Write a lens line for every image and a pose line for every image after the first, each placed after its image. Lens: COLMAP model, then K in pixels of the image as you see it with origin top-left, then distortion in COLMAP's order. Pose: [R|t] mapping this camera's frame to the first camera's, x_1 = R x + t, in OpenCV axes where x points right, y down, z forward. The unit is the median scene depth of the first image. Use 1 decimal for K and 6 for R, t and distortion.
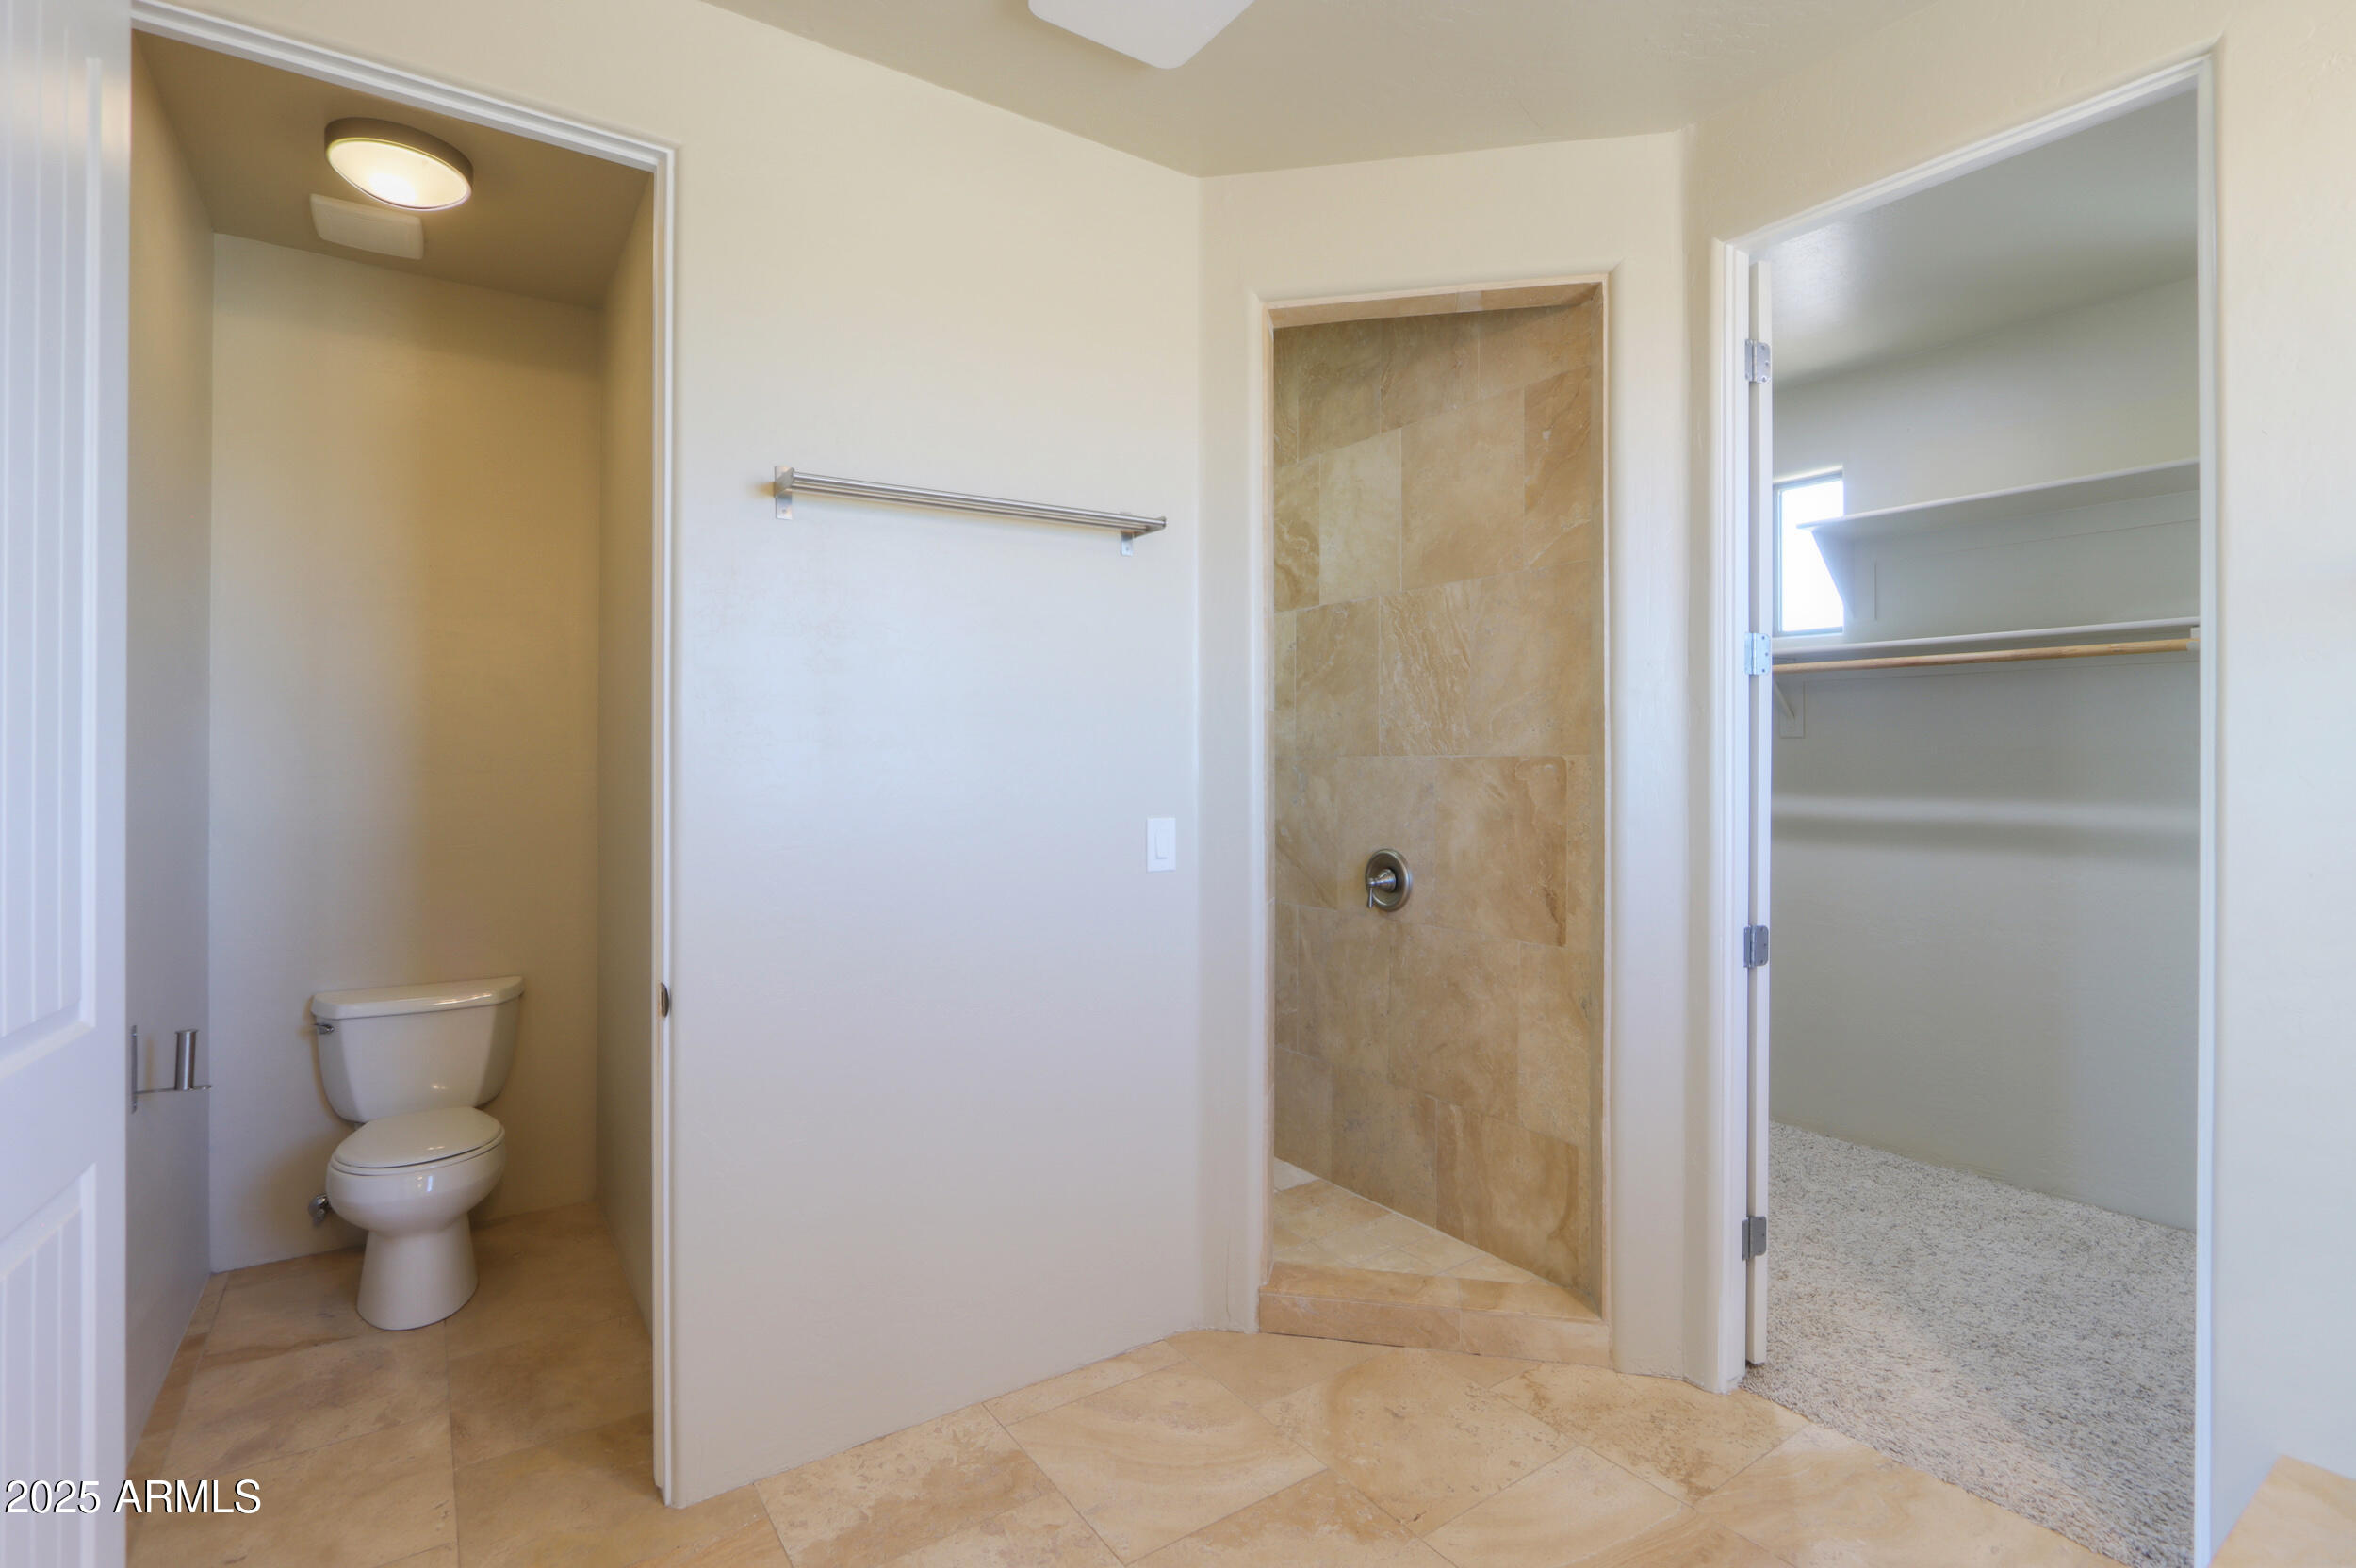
lens RADIAL K [[1106.3, 0, 1177.6], [0, 1106.3, 756.7], [0, 0, 1]] dist [-0.010648, -0.000061]
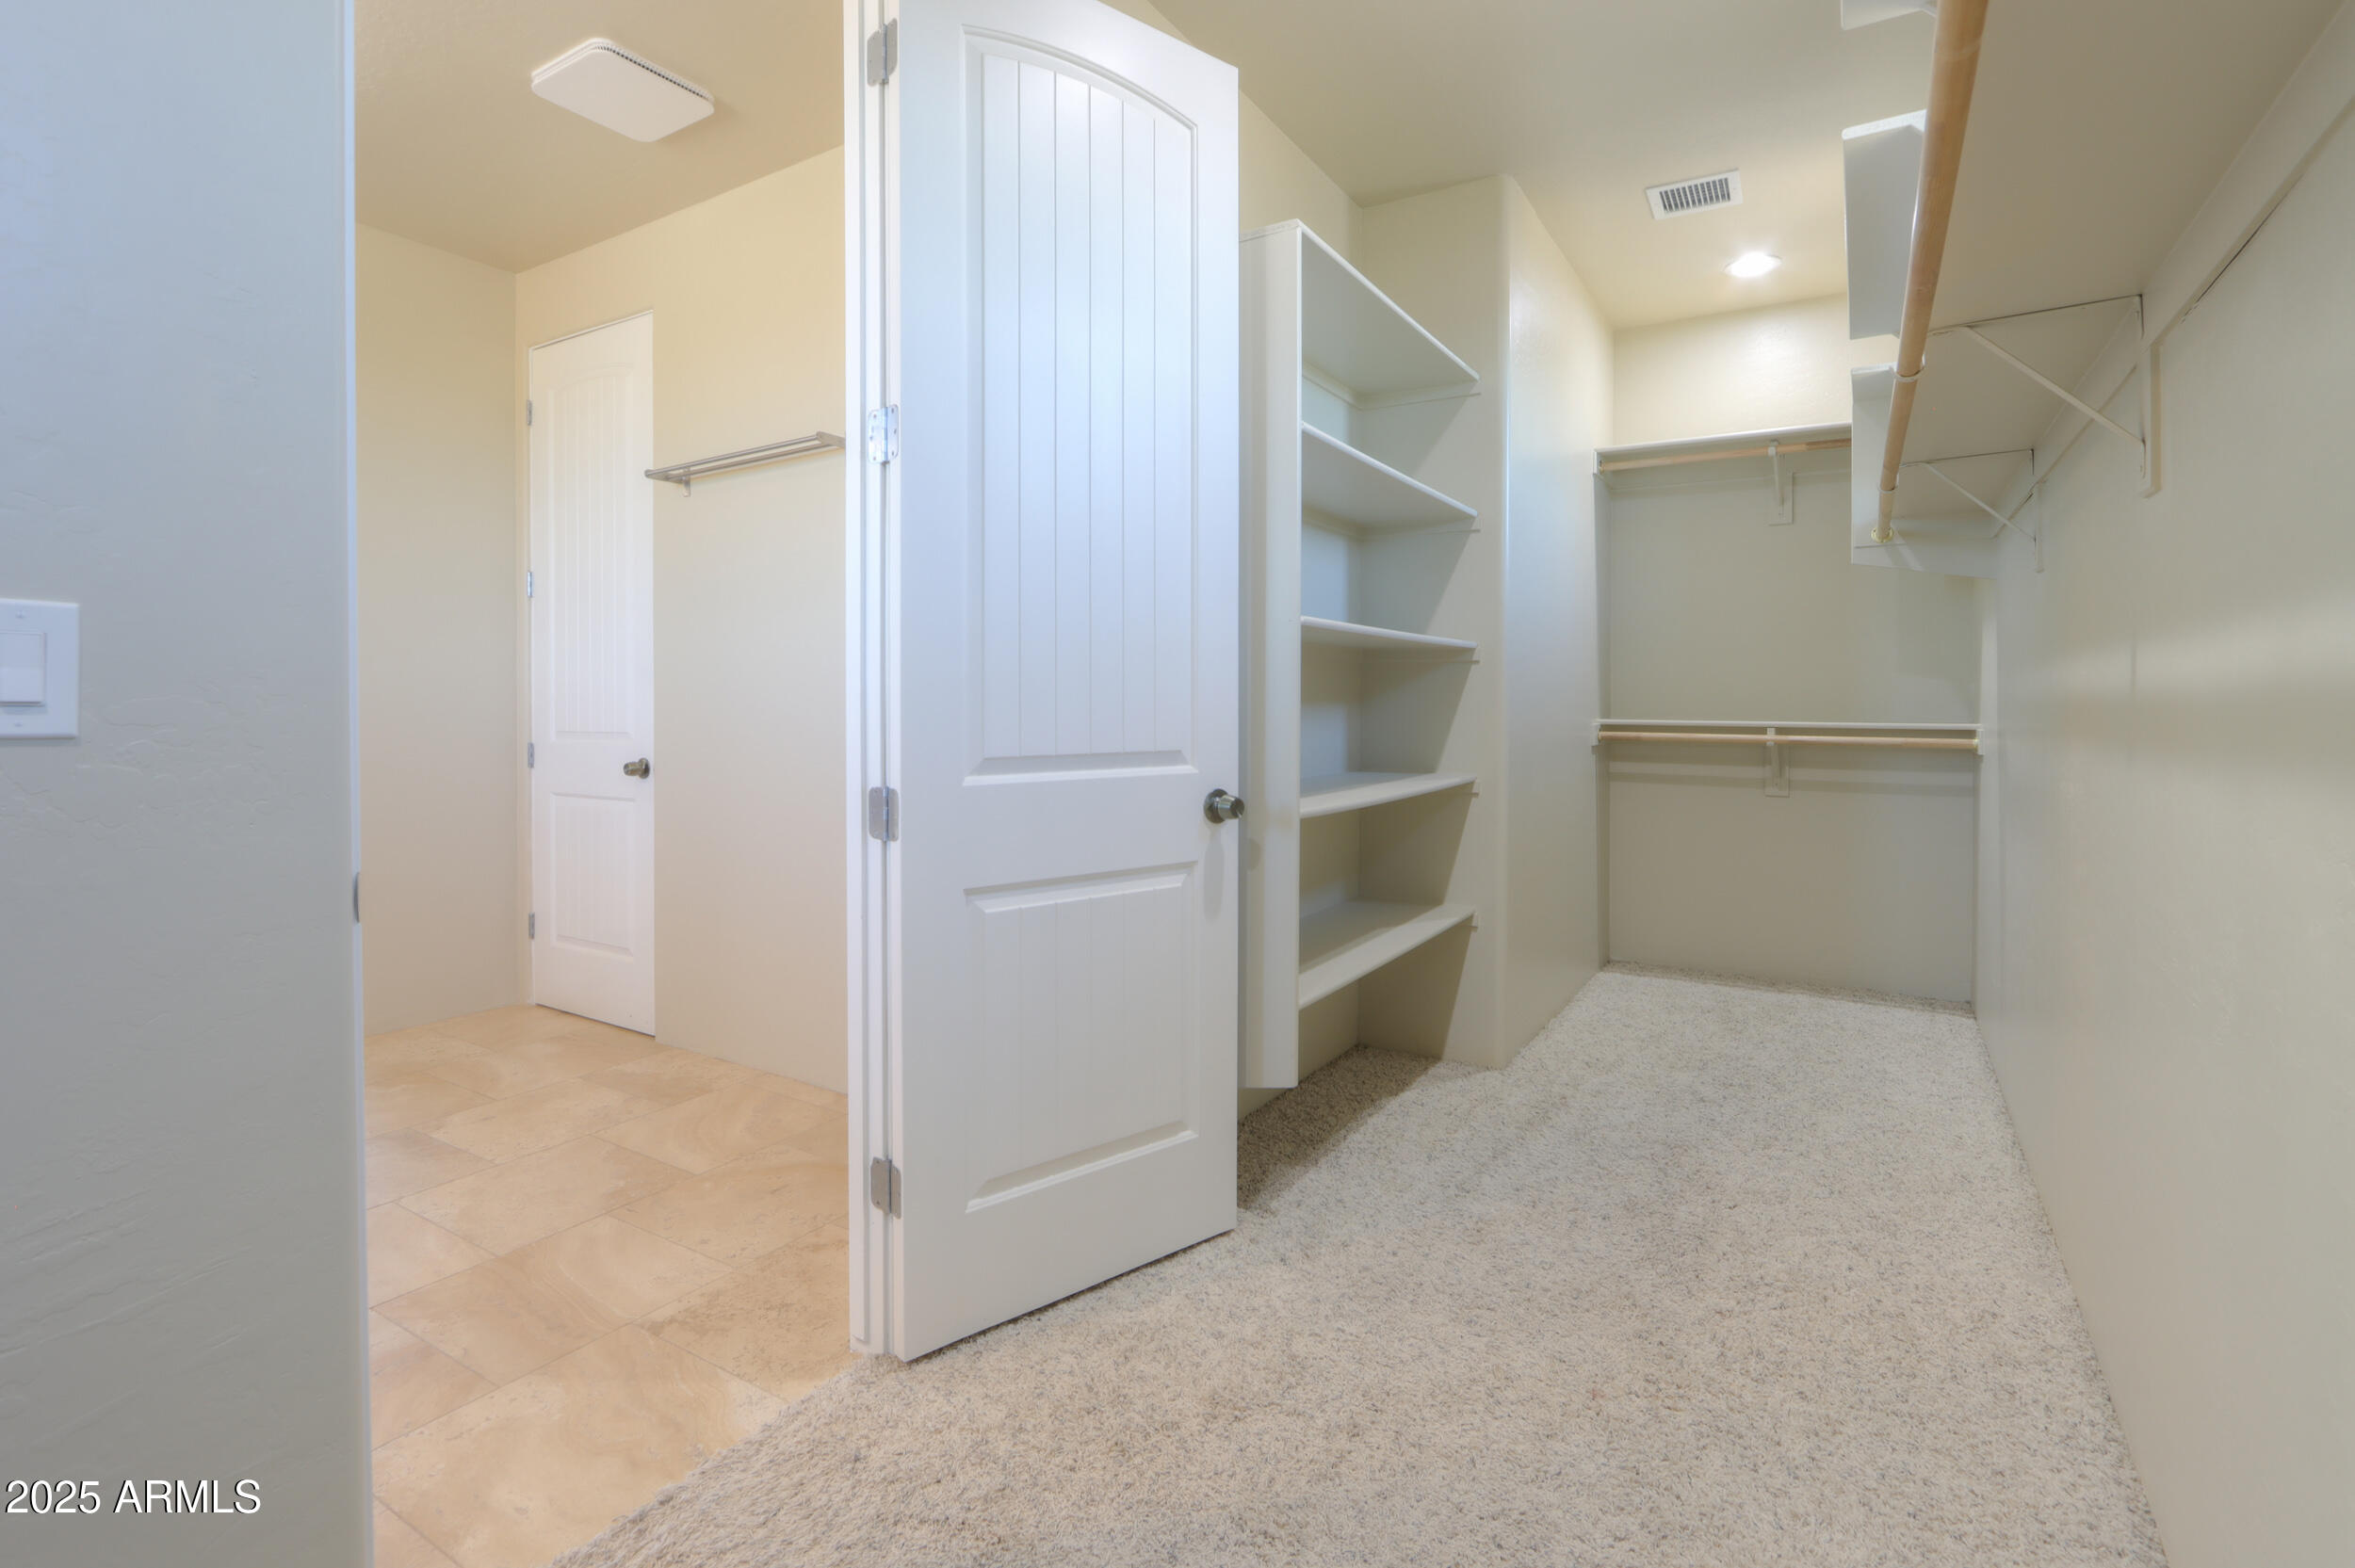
lens RADIAL K [[1102.4, 0, 1147.7], [0, 1102.4, 705.9], [0, 0, 1]] dist [-0.000165, 0.000017]
pose [[0.388156, 0.002565, -0.921590, 1.104179], [0.003772, 0.999983, 0.004372, 0.077631], [0.921586, -0.005173, 0.388139, 0.728907]]
